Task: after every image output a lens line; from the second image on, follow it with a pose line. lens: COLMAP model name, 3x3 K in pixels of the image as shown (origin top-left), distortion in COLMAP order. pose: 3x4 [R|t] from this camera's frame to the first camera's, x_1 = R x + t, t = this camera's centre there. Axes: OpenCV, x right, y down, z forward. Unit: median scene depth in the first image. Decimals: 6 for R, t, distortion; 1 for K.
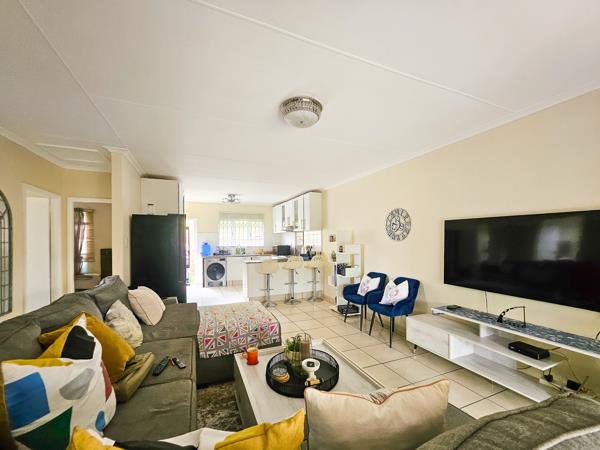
lens RADIAL K [[248.8, 0, 302.0], [0, 248.8, 239.5], [0, 0, 1]] dist [-0.001470, -0.000366]
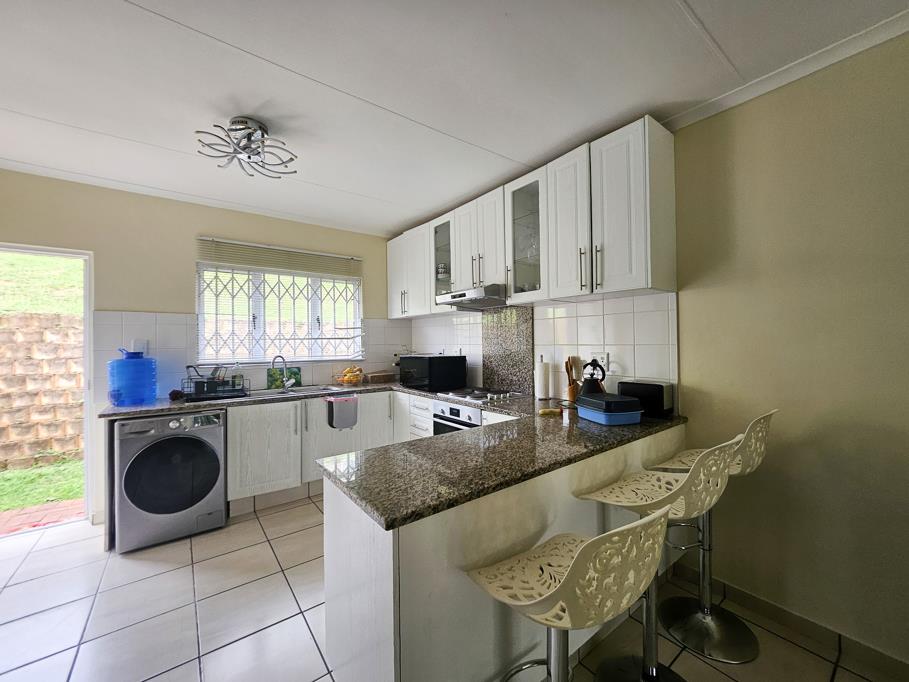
lens RADIAL K [[364.9, 0, 466.7], [0, 364.9, 339.2], [0, 0, 1]] dist [0.000966, 0.000054]
pose [[0.966393, -0.006985, 0.256973, -0.152468], [0.007942, 0.999965, -0.002688, 0.004463], [-0.256945, 0.004639, 0.966415, 0.535832]]
